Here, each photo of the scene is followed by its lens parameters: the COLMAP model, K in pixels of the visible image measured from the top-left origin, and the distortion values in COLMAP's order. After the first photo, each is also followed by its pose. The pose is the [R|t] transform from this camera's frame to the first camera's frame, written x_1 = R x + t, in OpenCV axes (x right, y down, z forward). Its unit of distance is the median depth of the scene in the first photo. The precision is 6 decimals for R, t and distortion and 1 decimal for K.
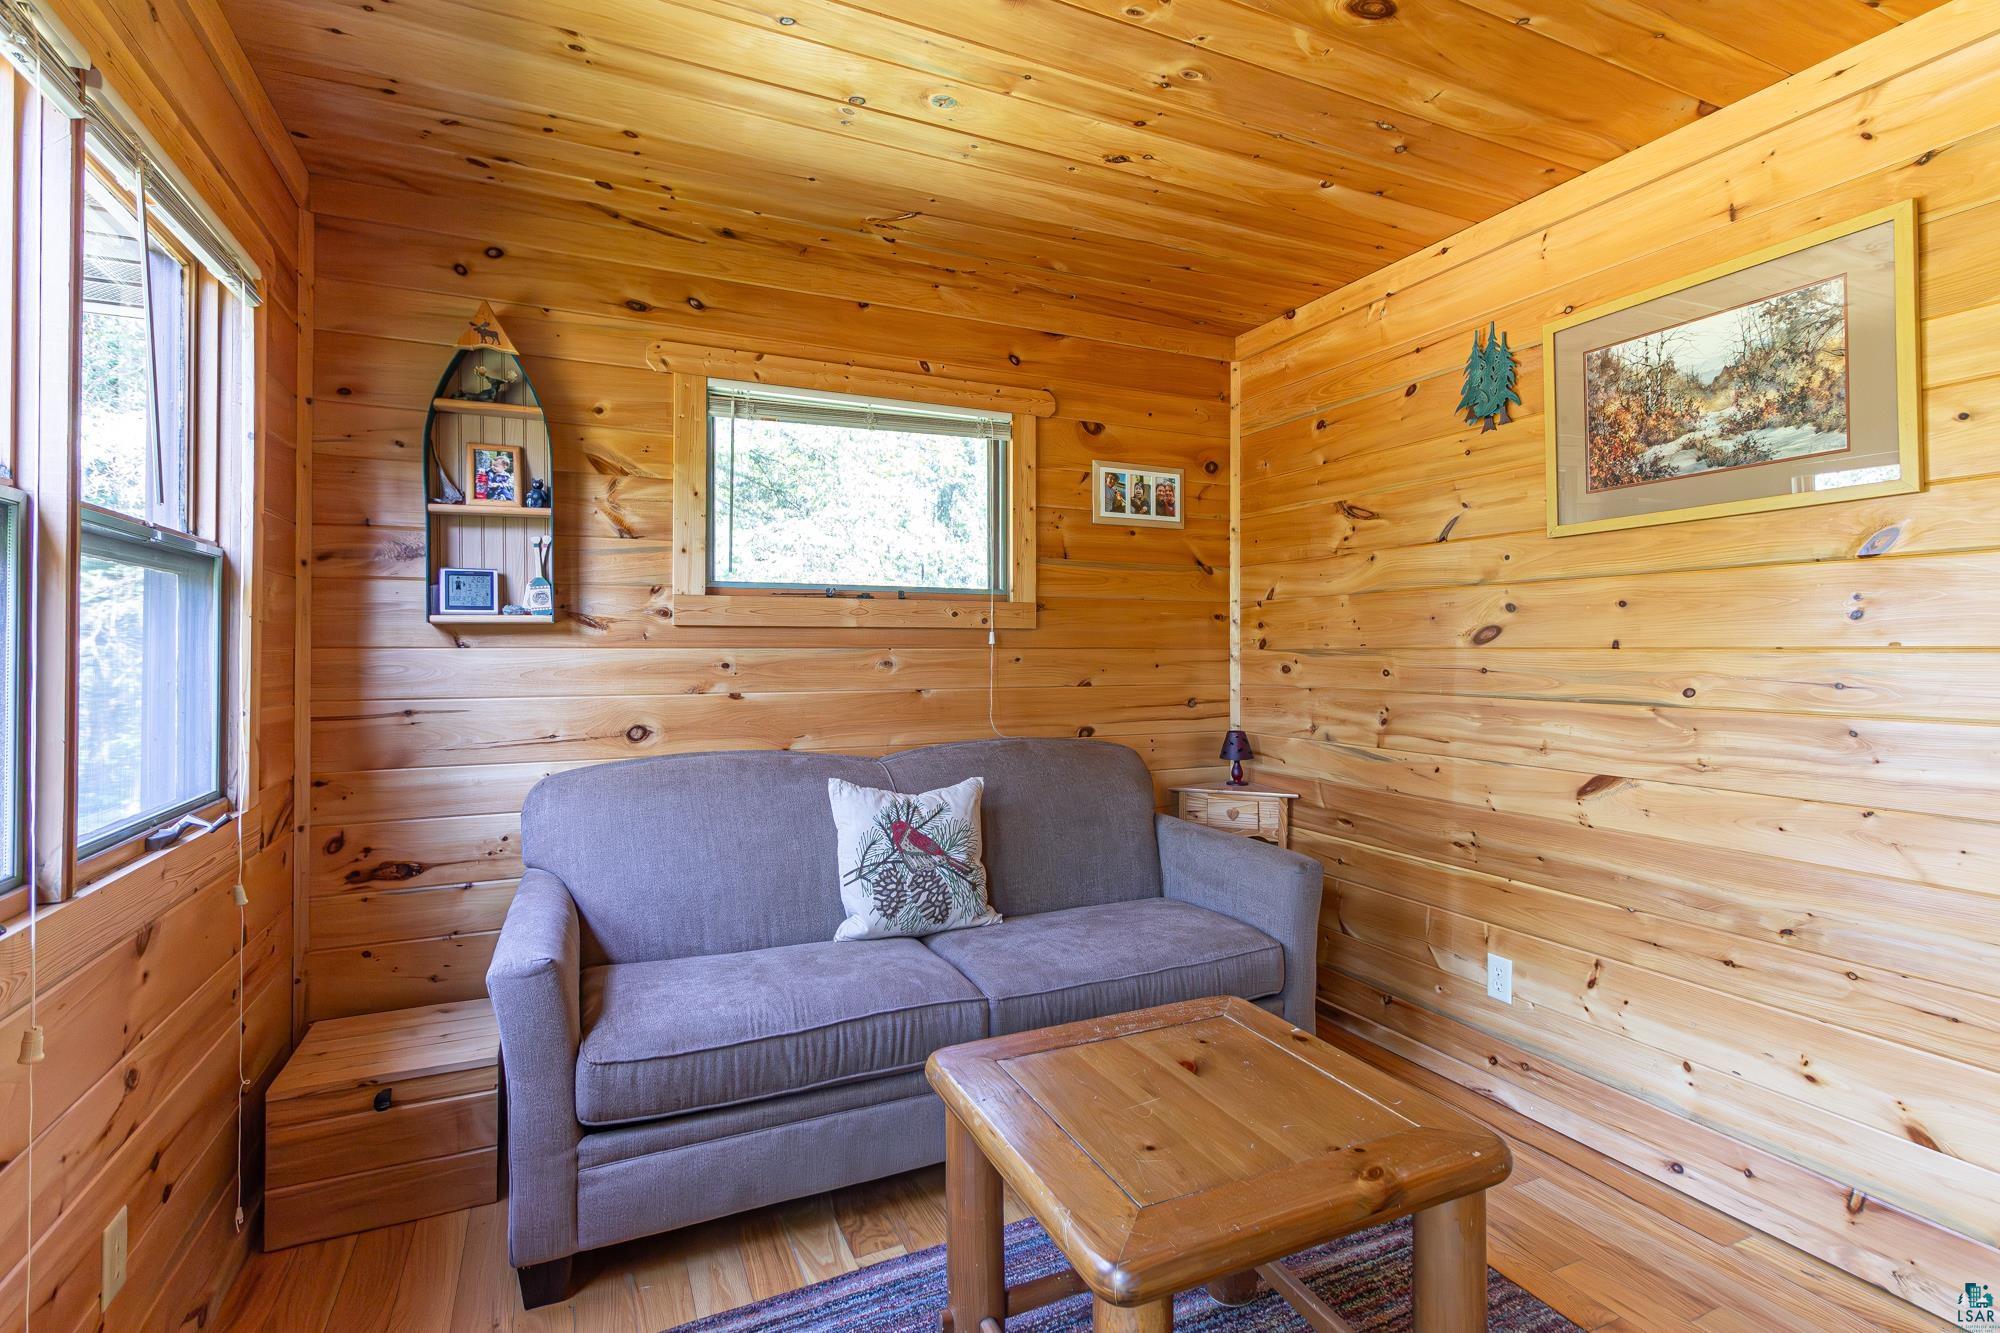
lens RADIAL K [[941.8, 0, 1007.3], [0, 941.8, 642.7], [0, 0, 1]] dist [0.001013, 0.000362]
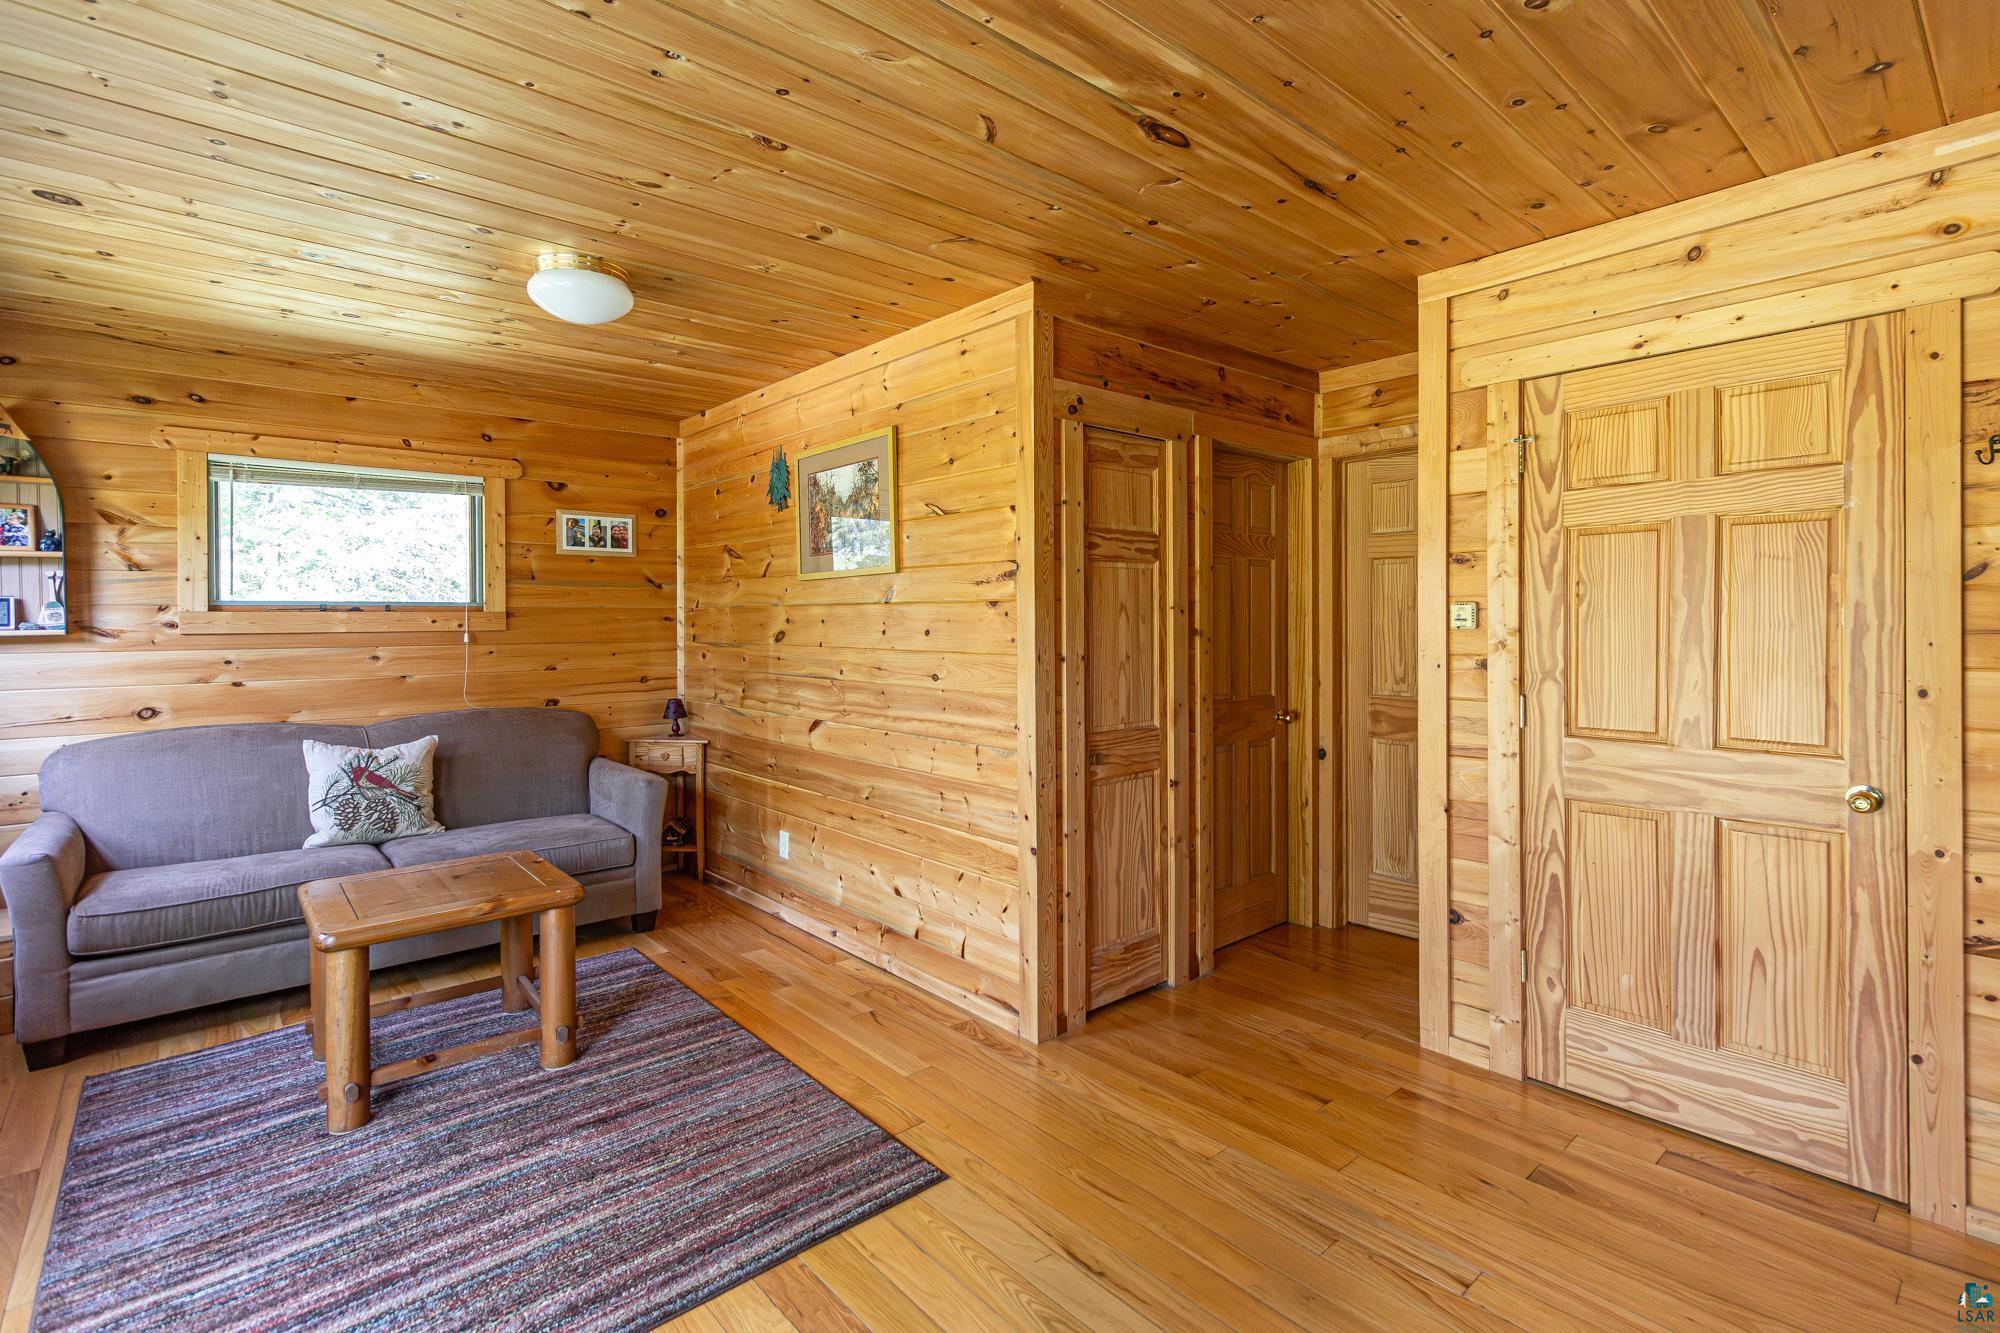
lens RADIAL K [[932.2, 0, 1006.6], [0, 932.2, 623.8], [0, 0, 1]] dist [0.000606, 0.000080]
pose [[0.959053, -0.004584, 0.283191, 0.426624], [0.000758, 0.999907, 0.013619, -0.052113], [-0.283227, -0.012847, 0.958967, -0.659133]]
